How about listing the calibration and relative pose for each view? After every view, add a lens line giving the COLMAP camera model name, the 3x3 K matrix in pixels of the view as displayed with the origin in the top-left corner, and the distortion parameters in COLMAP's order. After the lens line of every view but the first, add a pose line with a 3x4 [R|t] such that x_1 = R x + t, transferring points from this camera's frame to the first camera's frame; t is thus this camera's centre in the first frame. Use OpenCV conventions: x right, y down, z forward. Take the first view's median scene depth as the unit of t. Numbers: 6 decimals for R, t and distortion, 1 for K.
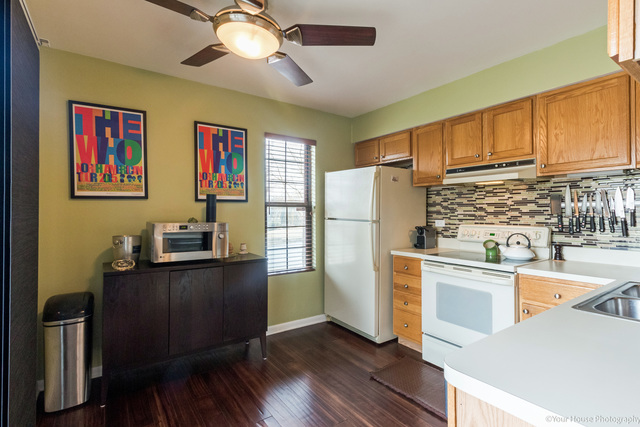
lens RADIAL K [[309.3, 0, 322.0], [0, 309.3, 212.0], [0, 0, 1]] dist [-0.010606, -0.000921]
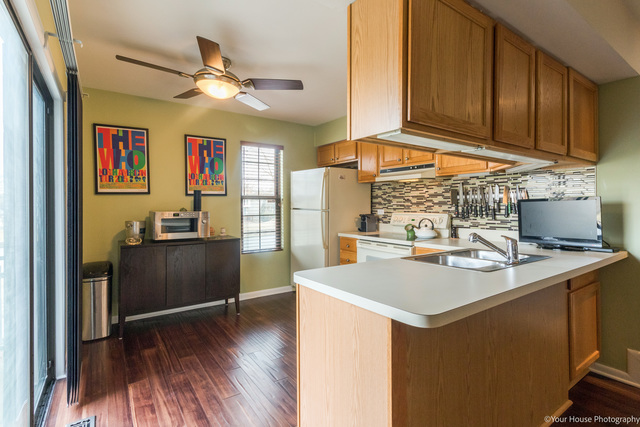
lens RADIAL K [[309.3, 0, 317.1], [0, 309.3, 205.0], [0, 0, 1]] dist [-0.010606, -0.000921]
pose [[0.999970, -0.004176, -0.006485, 0.169481], [0.004197, 0.999986, 0.003191, 0.004227], [0.006472, -0.003218, 0.999974, -0.335504]]
